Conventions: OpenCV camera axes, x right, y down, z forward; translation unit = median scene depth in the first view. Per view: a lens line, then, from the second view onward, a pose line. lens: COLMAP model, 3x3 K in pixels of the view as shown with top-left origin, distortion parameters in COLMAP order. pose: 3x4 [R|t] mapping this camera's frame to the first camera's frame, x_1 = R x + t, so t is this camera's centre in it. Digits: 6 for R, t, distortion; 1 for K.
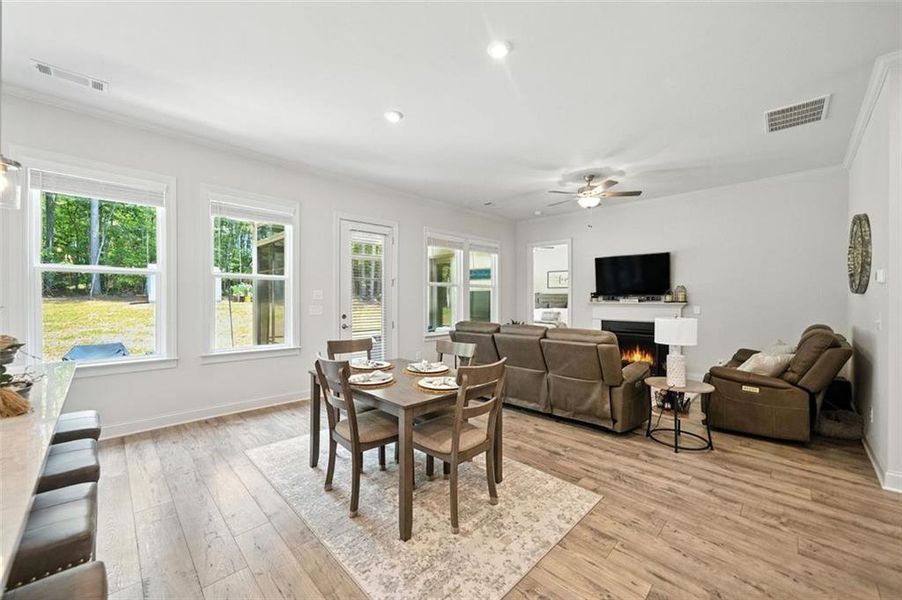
lens RADIAL K [[343.9, 0, 452.8], [0, 343.9, 295.5], [0, 0, 1]] dist [0.000276, -0.000426]
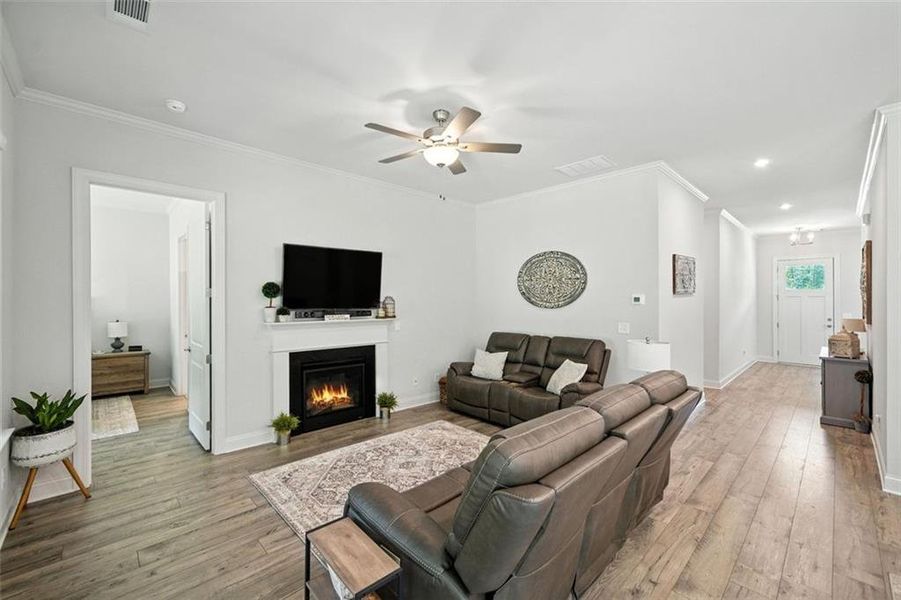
lens RADIAL K [[367.4, 0, 428.5], [0, 367.4, 299.2], [0, 0, 1]] dist [-0.010060, 0.002543]
pose [[0.052446, 0.002628, 0.998620, -0.194679], [-0.012137, 0.999924, -0.001995, -0.021489], [-0.998550, -0.012016, 0.052474, 0.818623]]
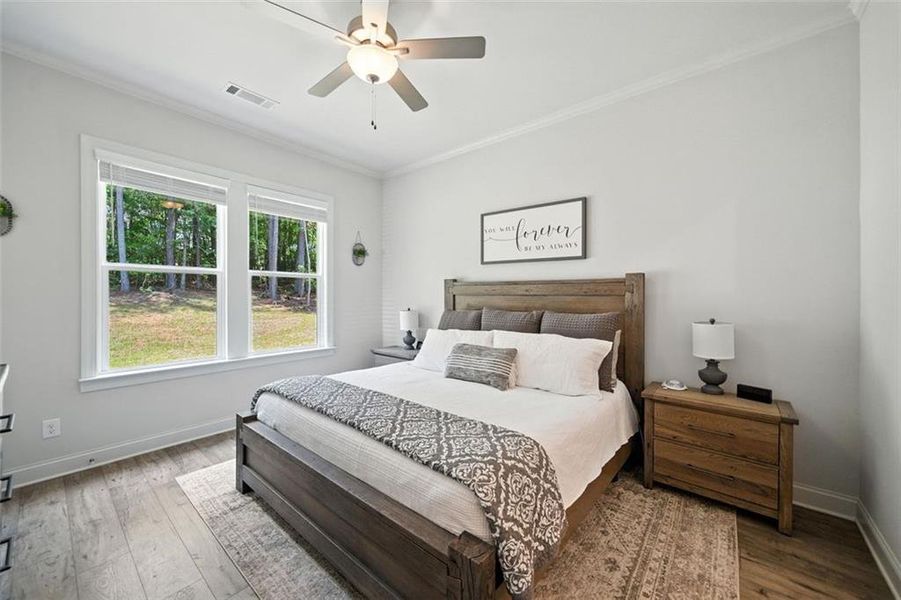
lens RADIAL K [[343.6, 0, 455.5], [0, 343.6, 297.2], [0, 0, 1]] dist [0.000276, -0.000426]
pose [[0.994278, -0.002331, 0.106794, 0.435145], [0.000934, 0.999913, 0.013127, 0.012320], [-0.106815, -0.012953, 0.994195, 1.366246]]
